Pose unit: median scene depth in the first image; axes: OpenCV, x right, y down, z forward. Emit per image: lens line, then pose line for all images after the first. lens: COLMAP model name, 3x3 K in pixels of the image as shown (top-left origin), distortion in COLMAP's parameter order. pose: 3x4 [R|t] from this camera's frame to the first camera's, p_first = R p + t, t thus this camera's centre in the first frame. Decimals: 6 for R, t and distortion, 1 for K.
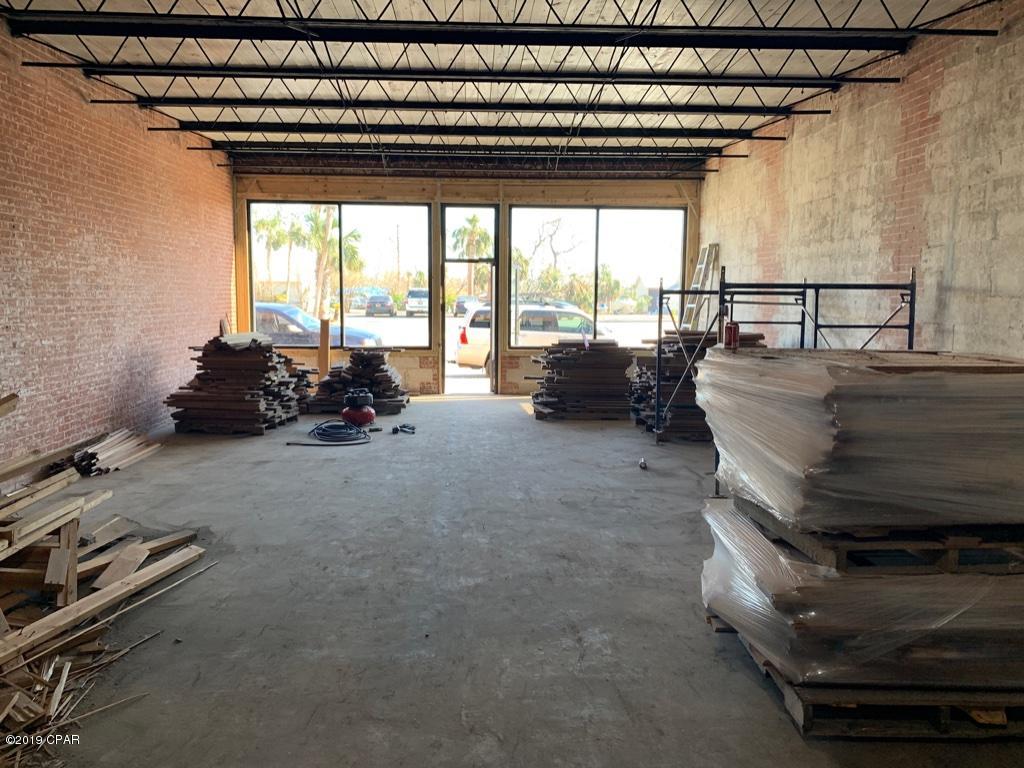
lens RADIAL K [[785.5, 0, 512.0], [0, 785.5, 384.0], [0, 0, 1]] dist [0.001341, 0.341649]
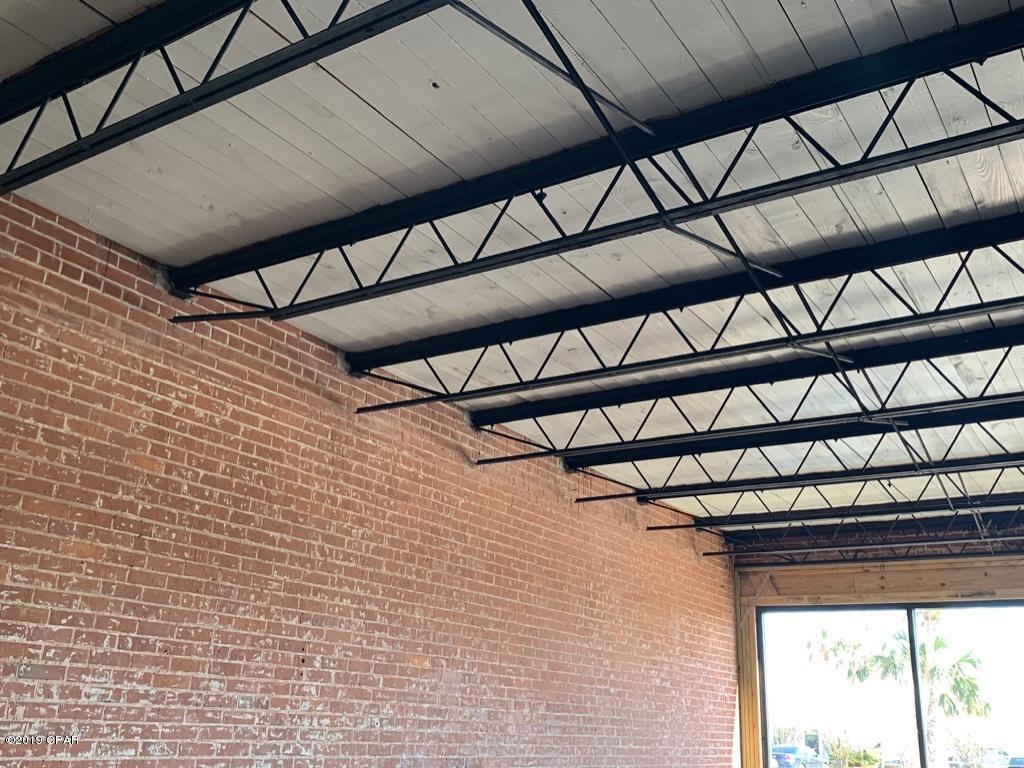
lens RADIAL K [[985.2, 0, 512.0], [0, 985.2, 384.0], [0, 0, 1]] dist [0.022239, -0.248528]
pose [[0.809642, -0.191316, -0.554867, -0.047947], [-0.083404, 0.898285, -0.431426, -0.066346], [0.580967, 0.395579, 0.711333, 0.439138]]
